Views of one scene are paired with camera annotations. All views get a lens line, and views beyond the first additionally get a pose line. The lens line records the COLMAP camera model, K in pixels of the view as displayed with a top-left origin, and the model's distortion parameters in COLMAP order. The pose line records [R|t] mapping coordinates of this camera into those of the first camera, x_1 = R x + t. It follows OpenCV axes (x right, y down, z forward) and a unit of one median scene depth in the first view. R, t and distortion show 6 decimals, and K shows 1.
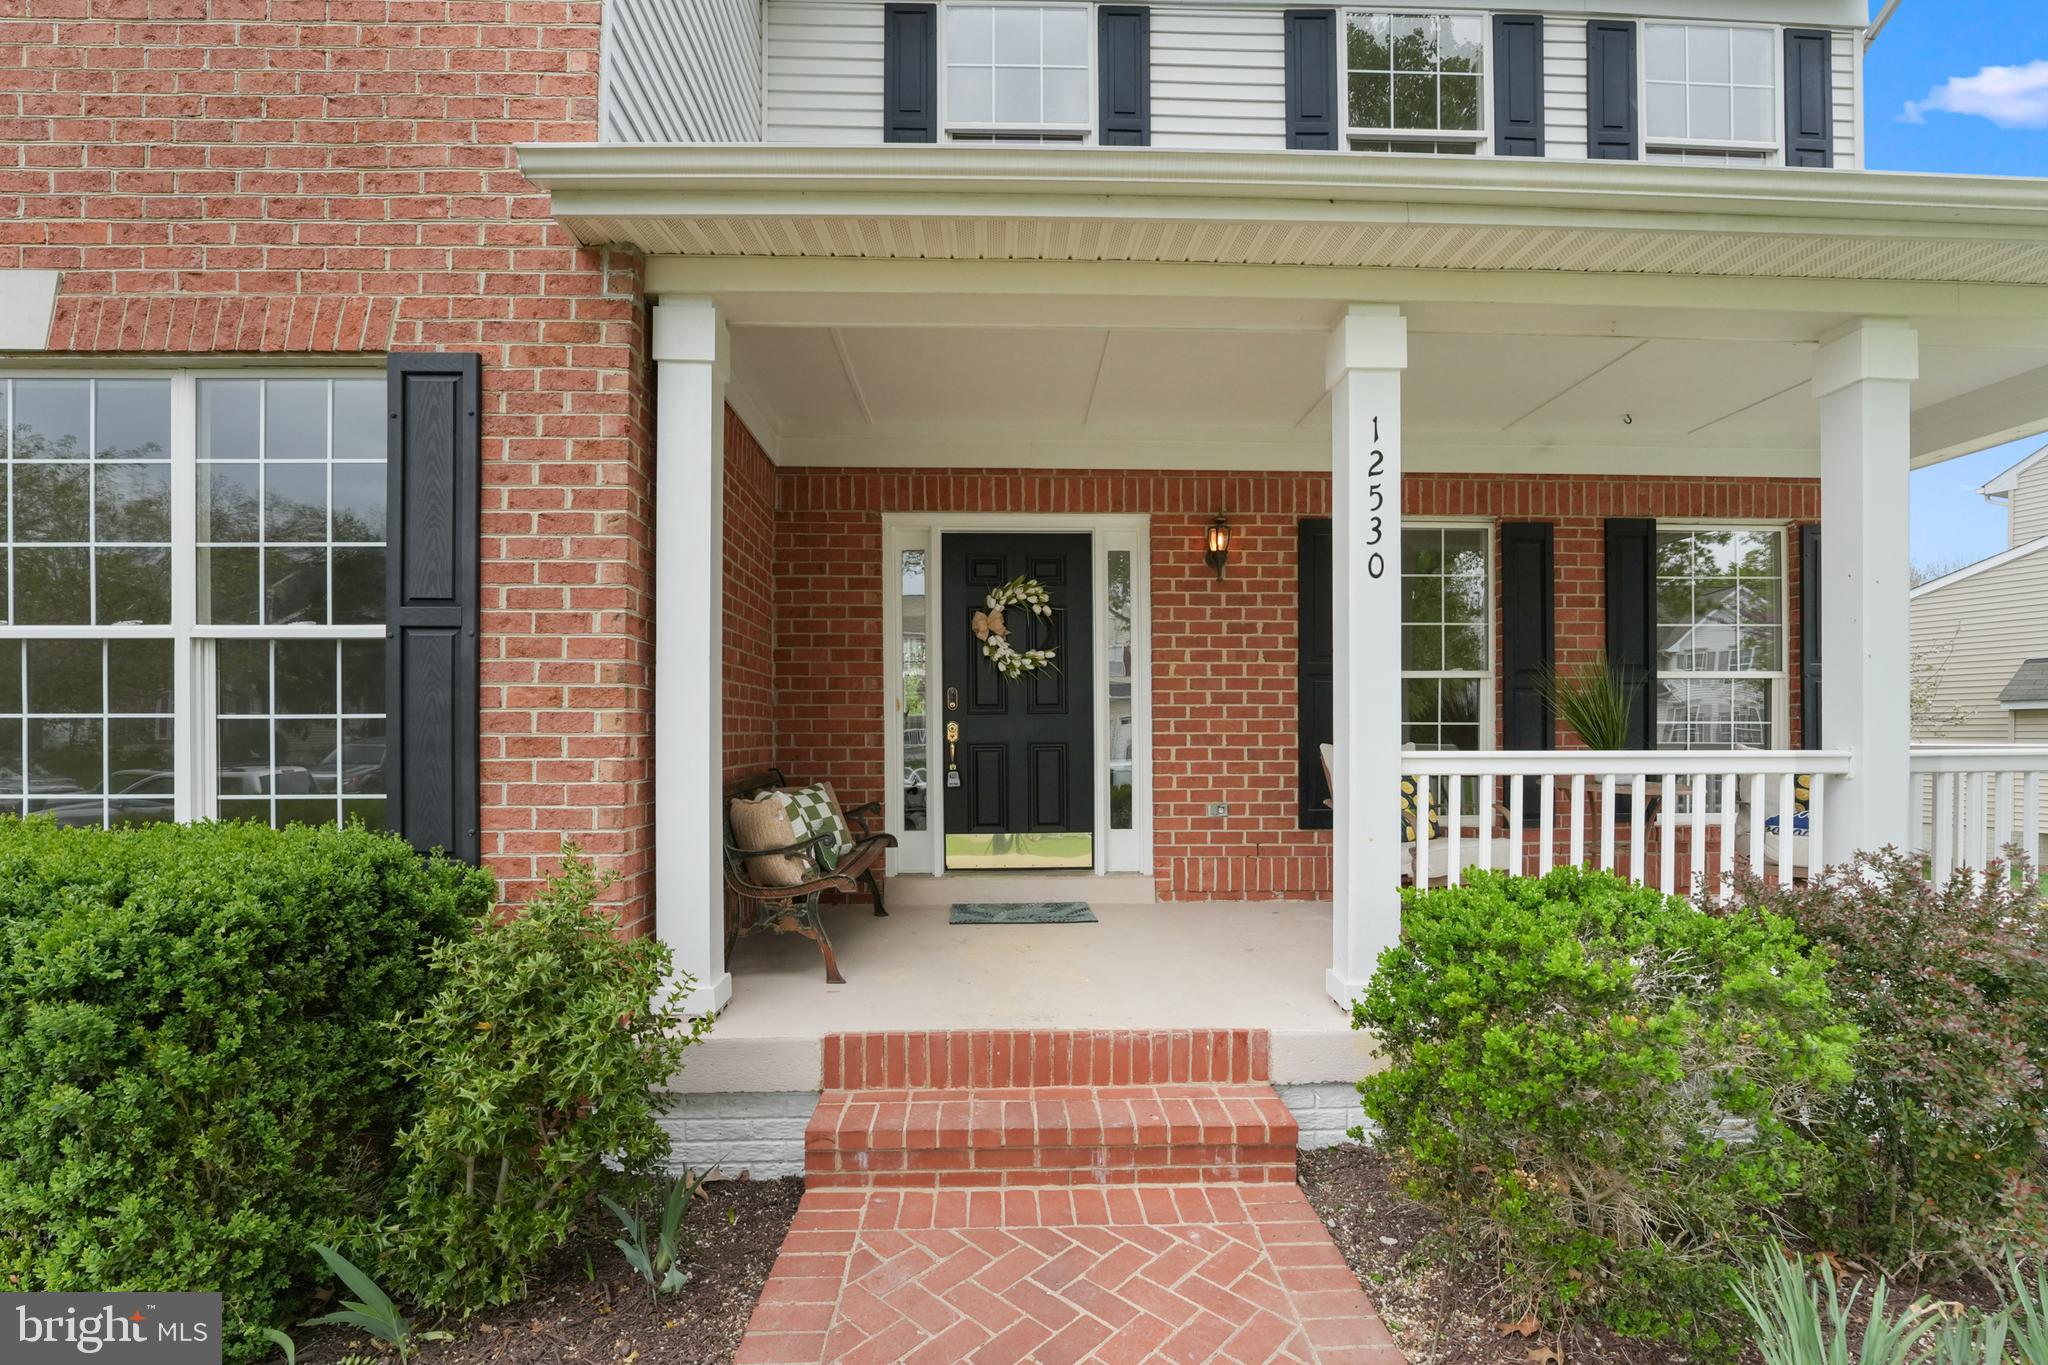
lens RADIAL K [[956.4, 0, 1024.0], [0, 956.4, 682.5], [0, 0, 1]] dist [-0.033157, 0.000012]
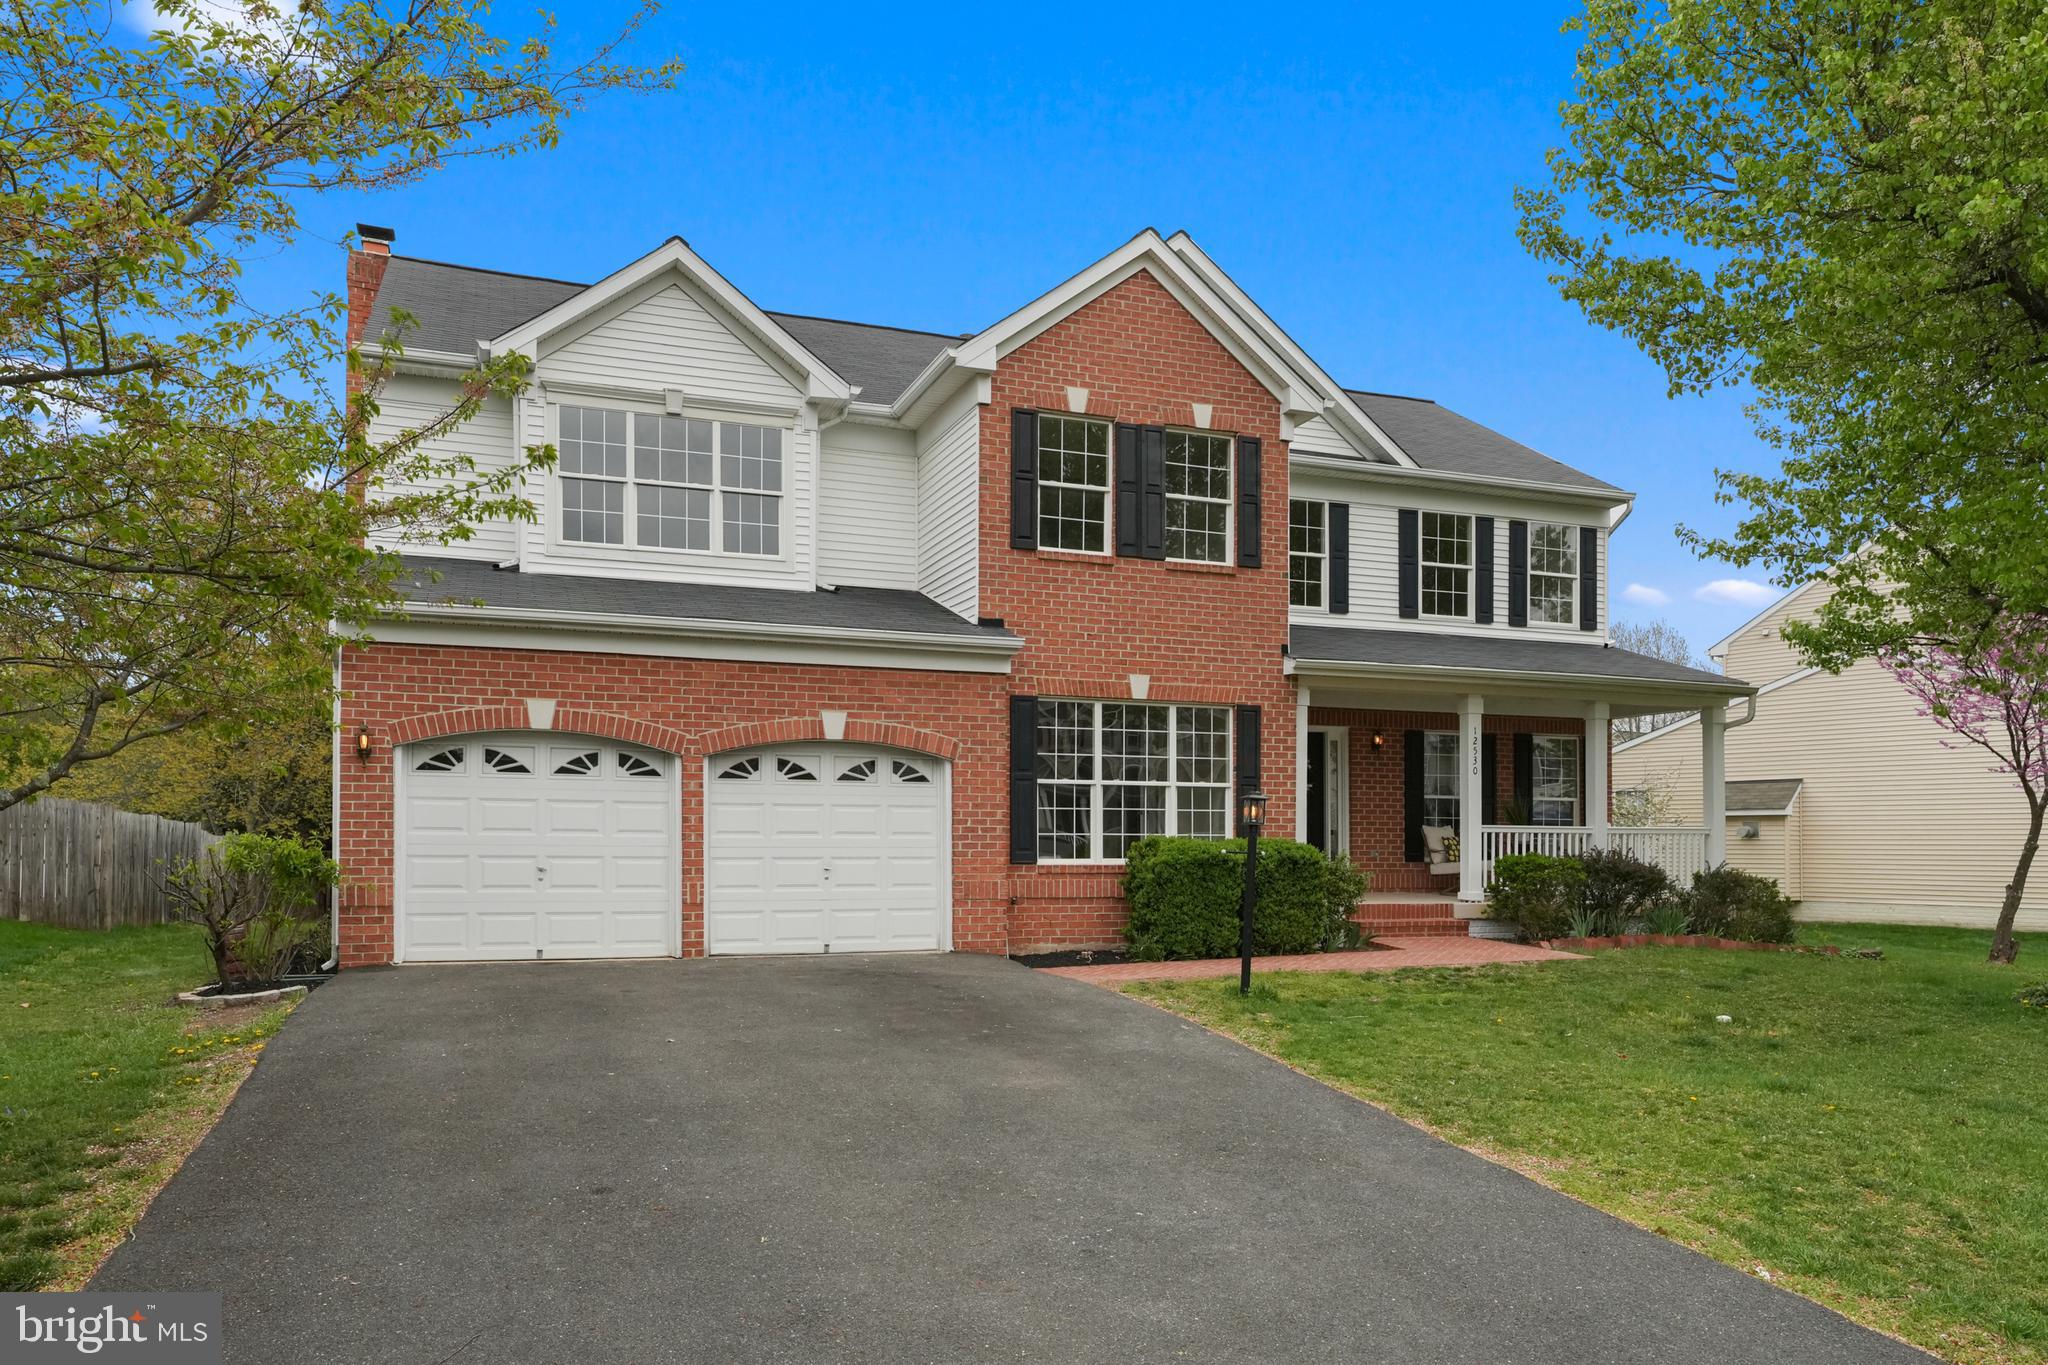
lens RADIAL K [[1400.1, 0, 1024.0], [0, 1400.1, 682.5], [0, 0, 1]] dist [0.002156, 0.000155]
pose [[0.949615, 0.035445, 0.311409, -2.318843], [-0.022971, 0.998783, -0.043635, -0.148543], [-0.312576, 0.034283, 0.949274, -2.771221]]
